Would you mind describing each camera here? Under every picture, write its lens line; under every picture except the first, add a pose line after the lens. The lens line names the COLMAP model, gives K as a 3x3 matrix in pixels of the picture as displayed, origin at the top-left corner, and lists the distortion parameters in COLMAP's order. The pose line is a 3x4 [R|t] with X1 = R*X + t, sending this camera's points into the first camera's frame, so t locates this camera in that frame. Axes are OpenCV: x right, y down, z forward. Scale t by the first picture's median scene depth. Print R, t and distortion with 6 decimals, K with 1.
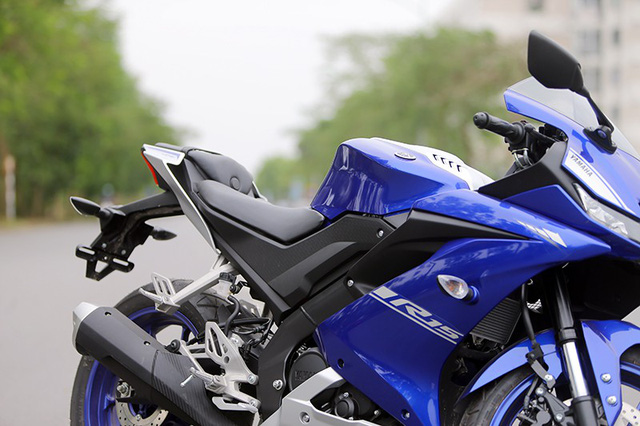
lens RADIAL K [[1756.1, 0, 320.0], [0, 1756.1, 213.0], [0, 0, 1]] dist [0.490751, 0.145258]
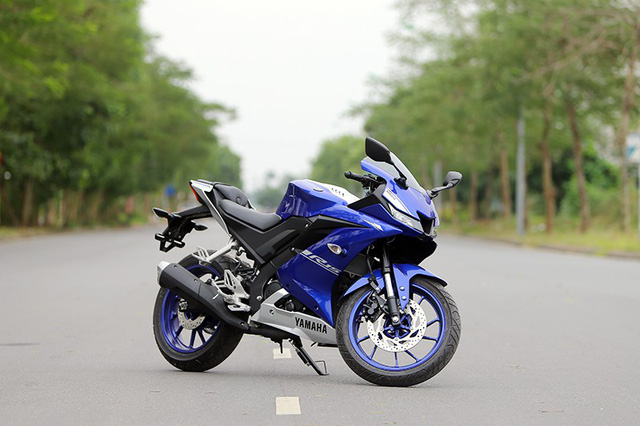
lens RADIAL K [[2117.5, 0, 320.0], [0, 2117.5, 213.0], [0, 0, 1]] dist [1.367652, -0.044081]
pose [[0.999907, -0.002582, -0.013361, 0.081349], [0.002599, 0.999996, 0.001286, -0.006796], [0.013358, -0.001321, 0.999910, -1.503939]]
